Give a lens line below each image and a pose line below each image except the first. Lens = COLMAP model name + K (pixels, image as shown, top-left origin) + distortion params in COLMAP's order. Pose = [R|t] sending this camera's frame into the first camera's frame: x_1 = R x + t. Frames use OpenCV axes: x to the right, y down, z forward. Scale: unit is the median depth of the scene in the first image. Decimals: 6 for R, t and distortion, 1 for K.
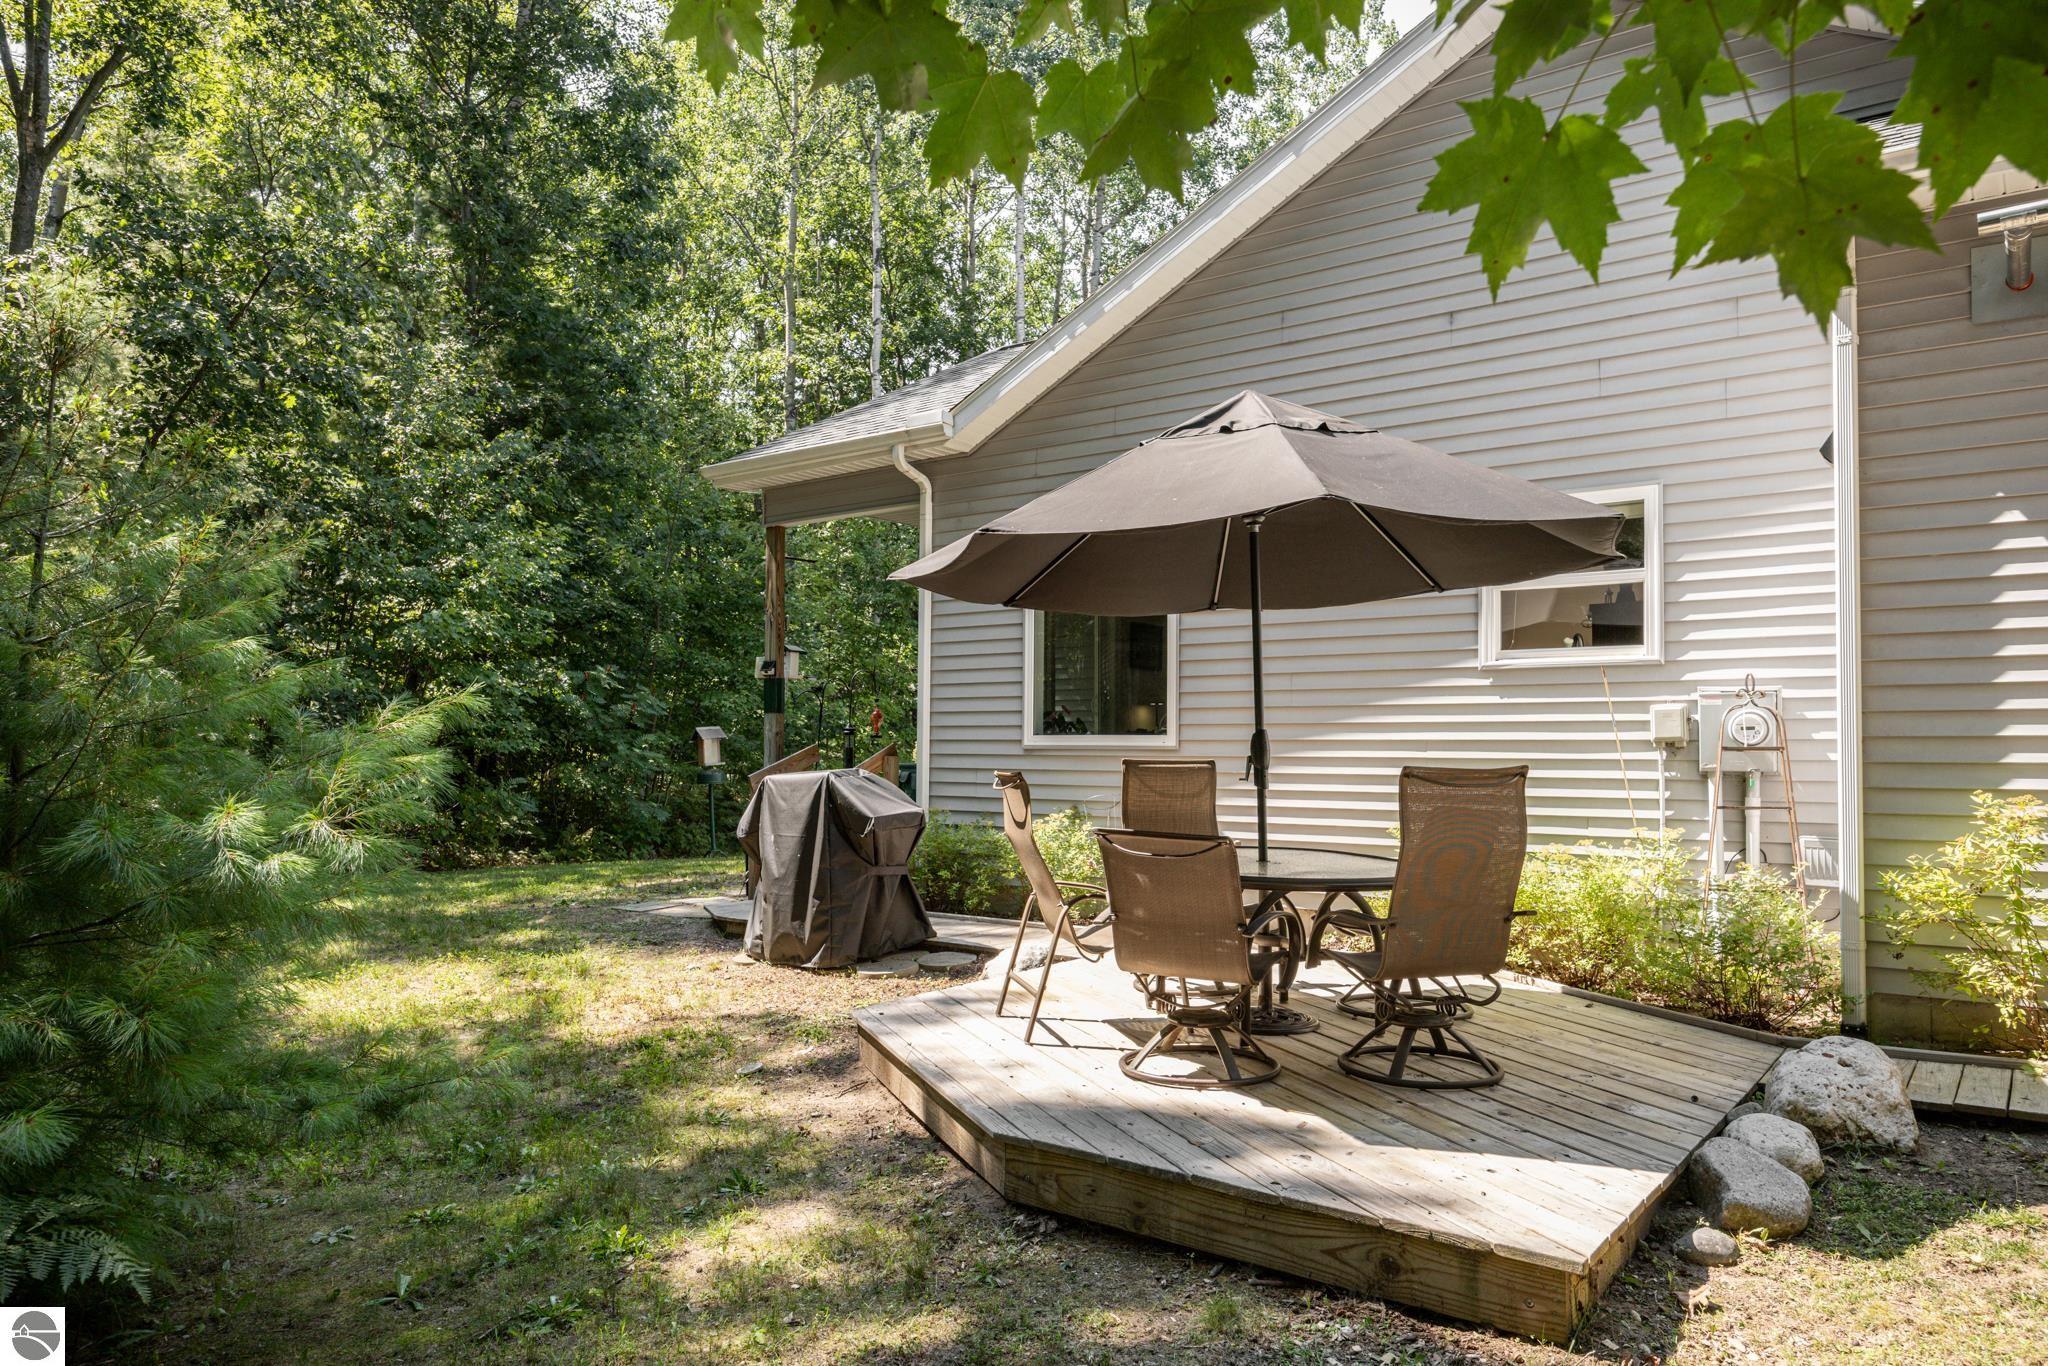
lens RADIAL K [[1361.0, 0, 1024.8], [0, 1361.0, 686.5], [0, 0, 1]] dist [0.000188, -0.001549]
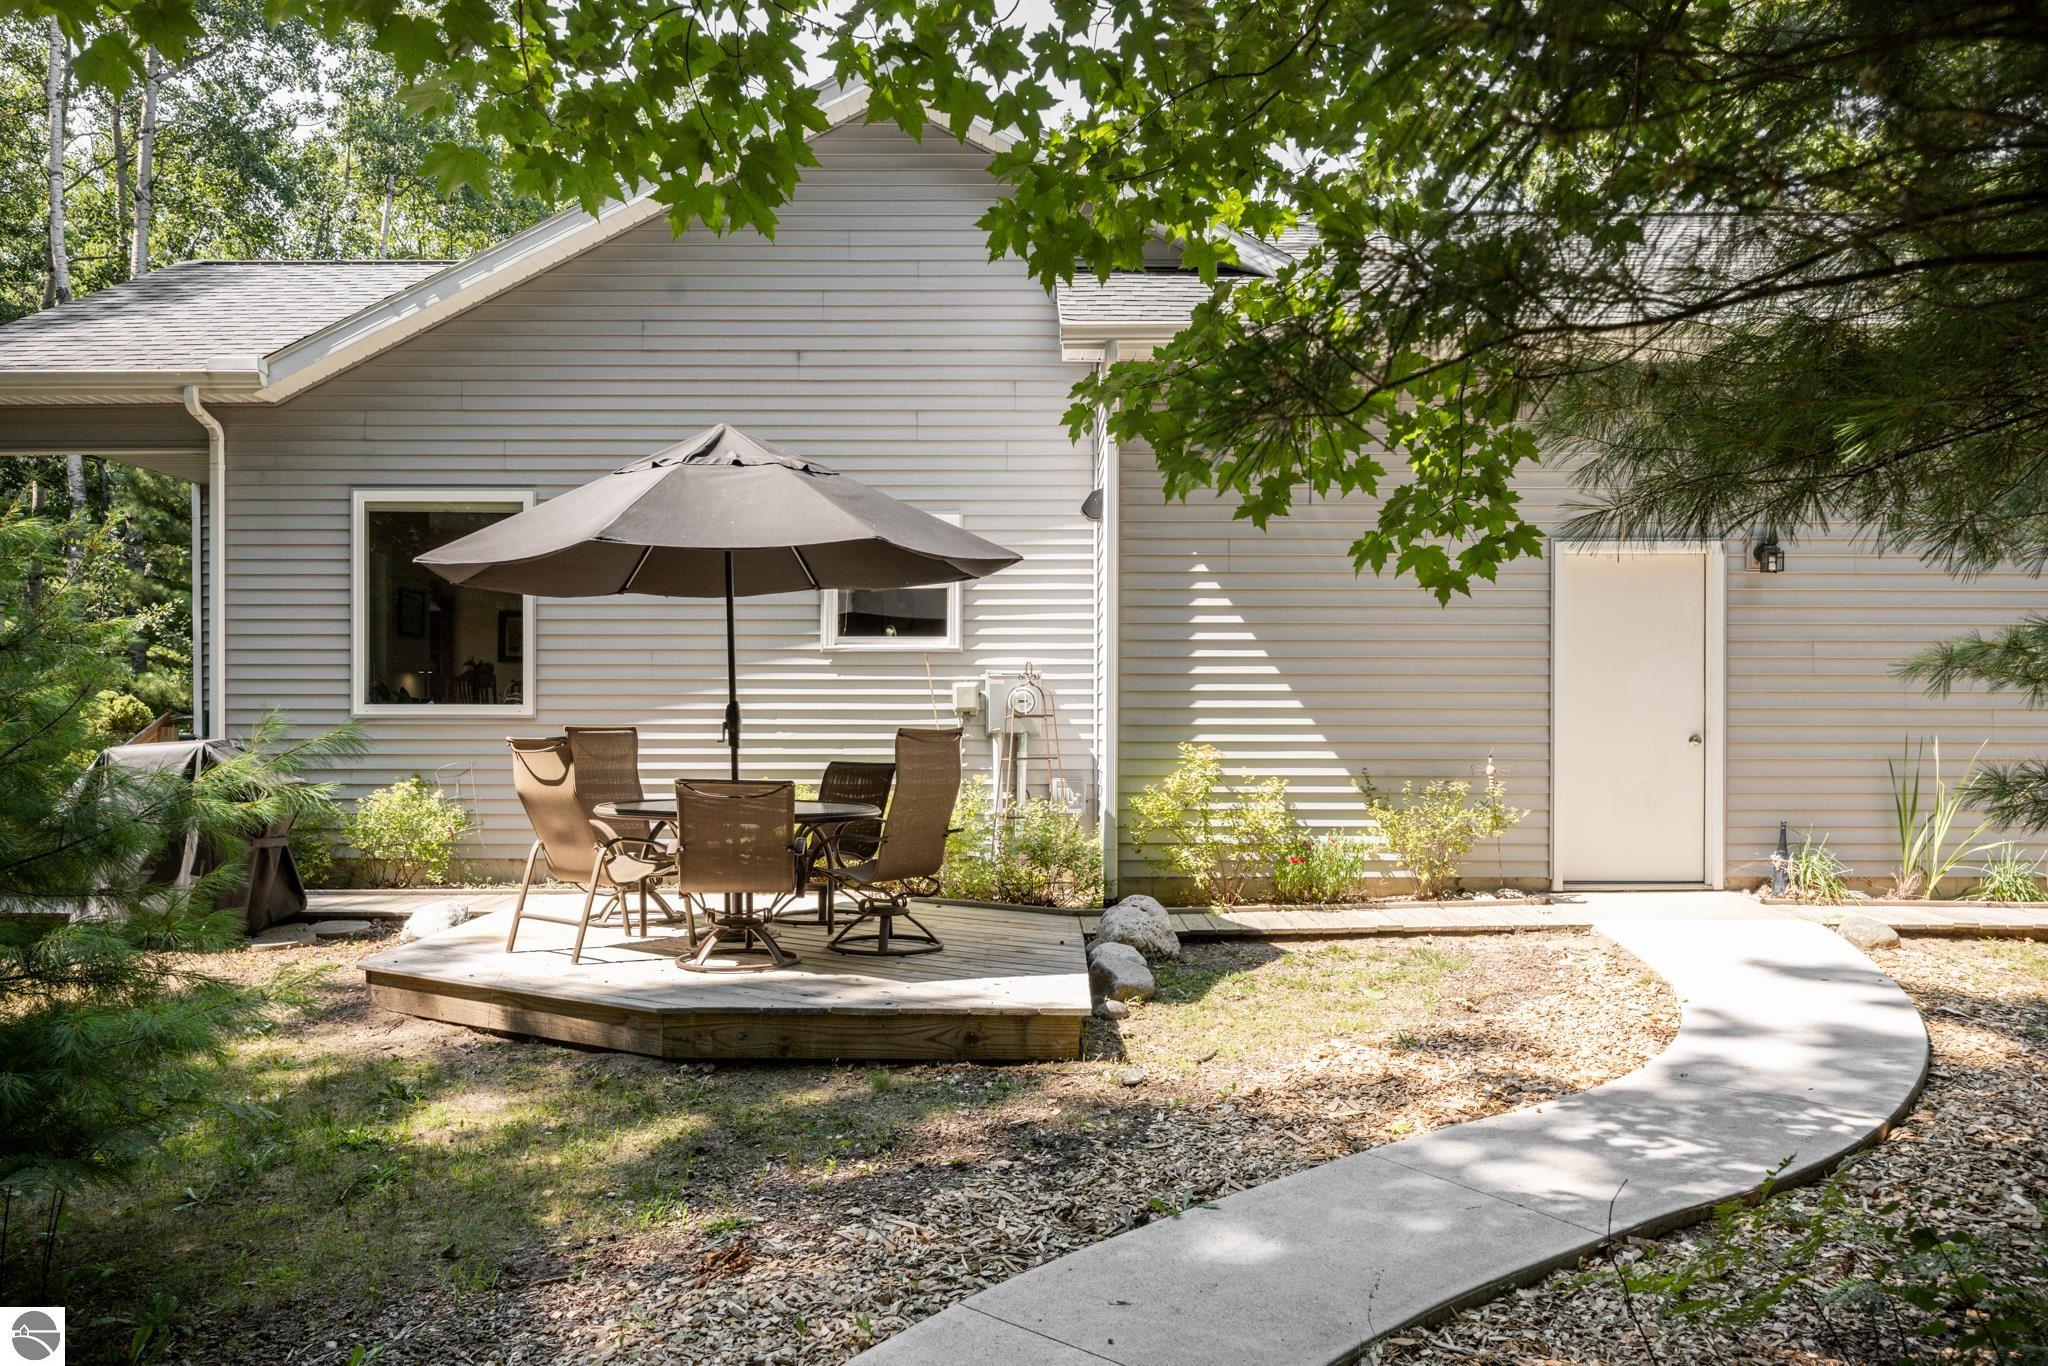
lens RADIAL K [[1498.6, 0, 1023.8], [0, 1498.6, 689.2], [0, 0, 1]] dist [-0.010508, 0.000242]
pose [[0.810004, 0.008053, 0.586369, -0.336902], [-0.023881, 0.999529, 0.019261, -0.010062], [-0.585938, -0.029605, 0.809815, -0.212525]]
